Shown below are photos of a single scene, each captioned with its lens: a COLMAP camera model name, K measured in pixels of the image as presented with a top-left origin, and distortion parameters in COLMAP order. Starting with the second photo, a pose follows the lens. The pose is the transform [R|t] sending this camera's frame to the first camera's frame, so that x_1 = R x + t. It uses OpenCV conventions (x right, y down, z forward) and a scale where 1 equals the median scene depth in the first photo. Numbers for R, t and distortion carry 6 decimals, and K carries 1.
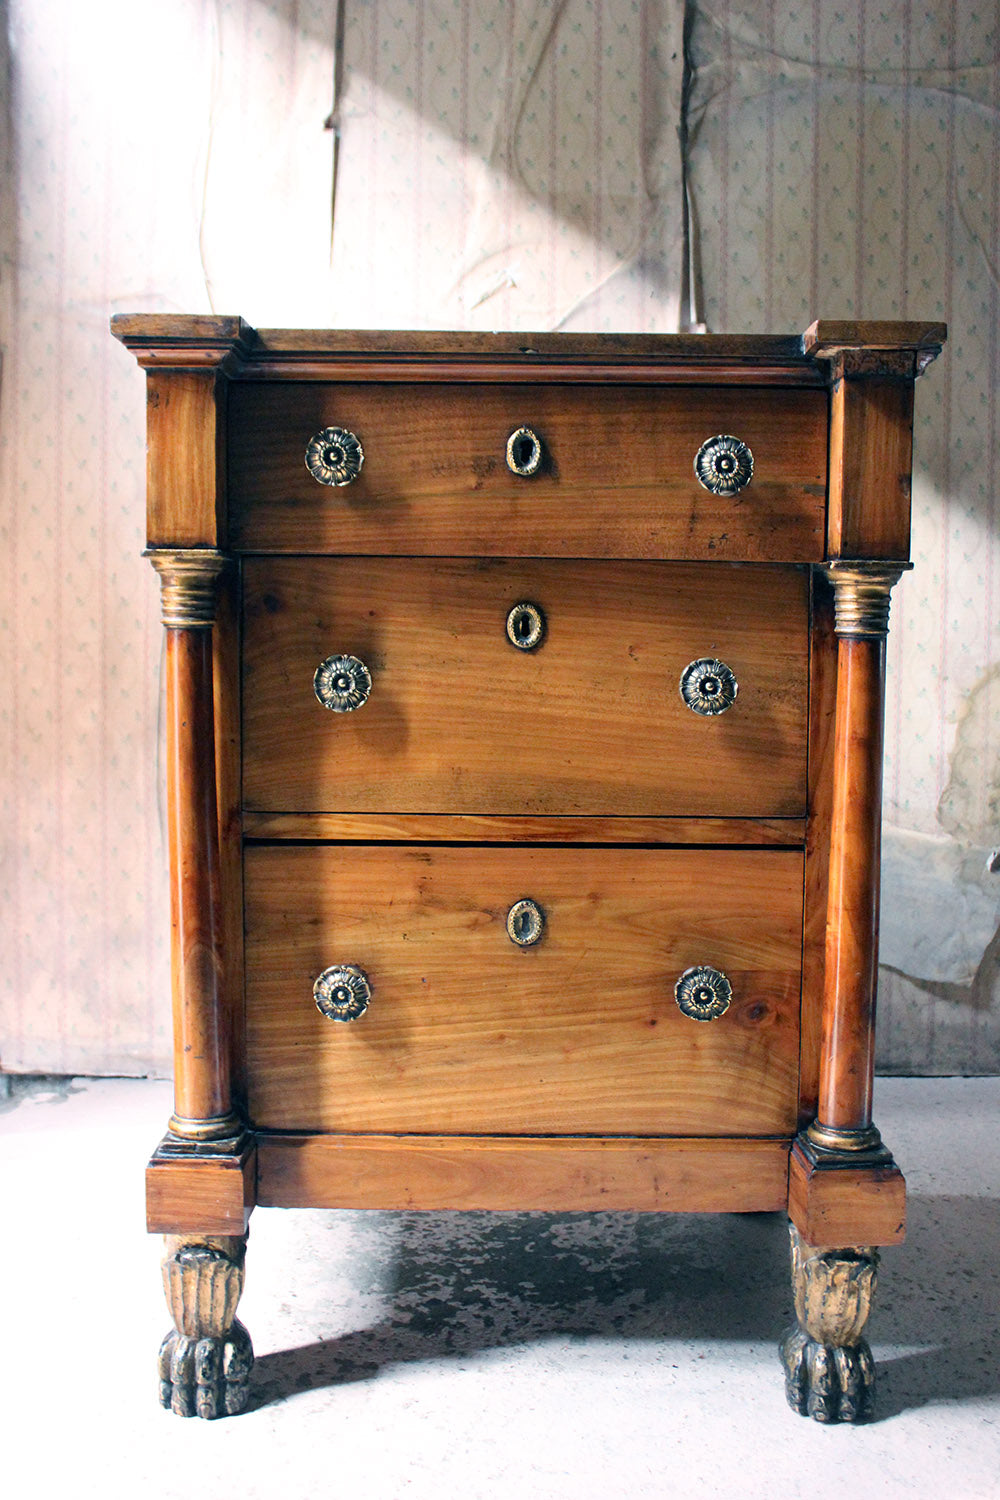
lens RADIAL K [[1485.6, 0, 489.0], [0, 1485.6, 764.7], [0, 0, 1]] dist [-0.093246, 0.000000]
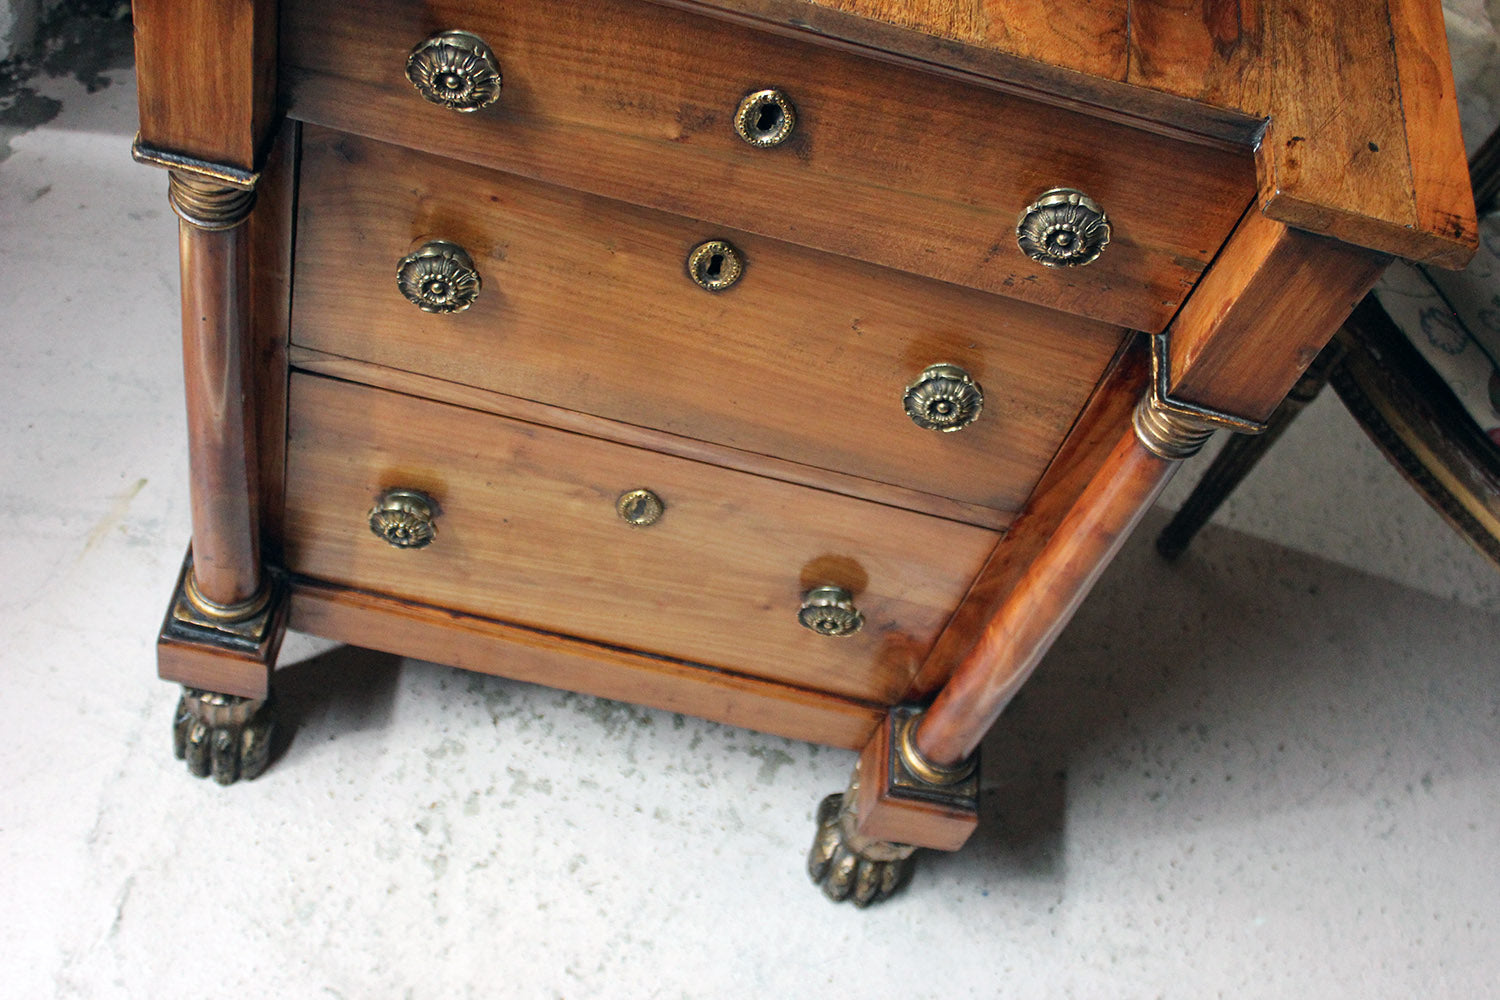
lens RADIAL K [[1858.0, 0, 740.2], [0, 1858.0, 534.4], [0, 0, 1]] dist [-0.052162, 0.000000]
pose [[0.970902, 0.205651, 0.122704, -0.043132], [-0.224028, 0.598930, 0.768827, -0.672653], [0.084619, -0.773945, 0.627574, 0.374653]]
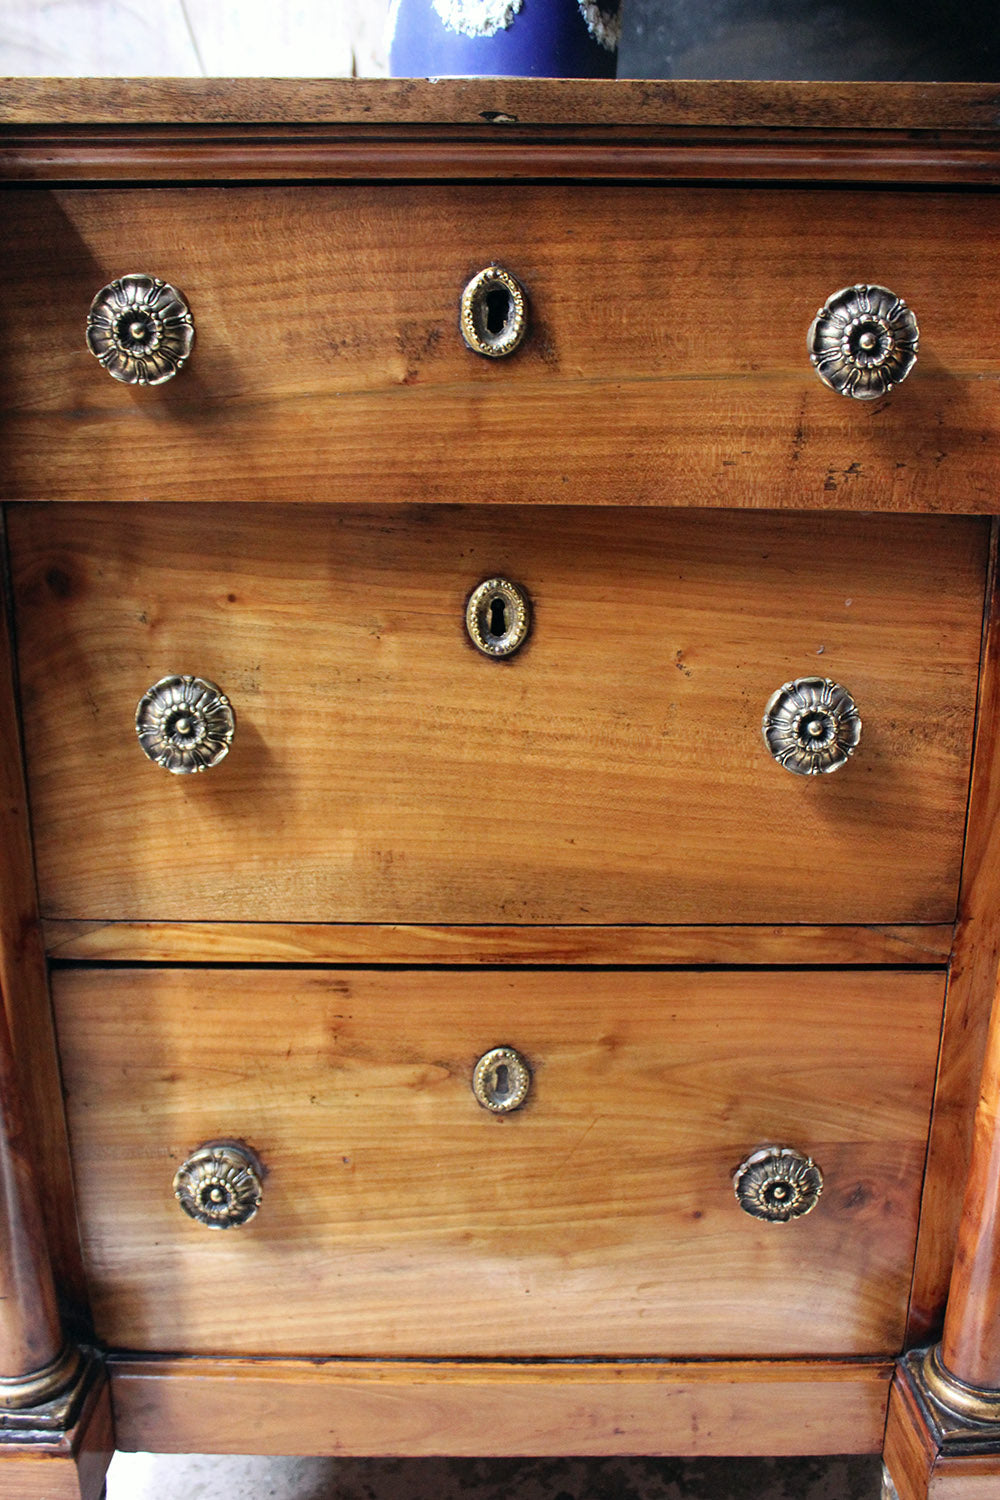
lens RADIAL K [[1347.8, 0, 495.6], [0, 1347.8, 761.0], [0, 0, 1]] dist [-0.131281, 0.100856]
pose [[0.999939, -0.008256, 0.007272, 0.019207], [0.006597, 0.978894, 0.204263, -0.145769], [-0.008805, -0.204202, 0.978889, 0.476270]]
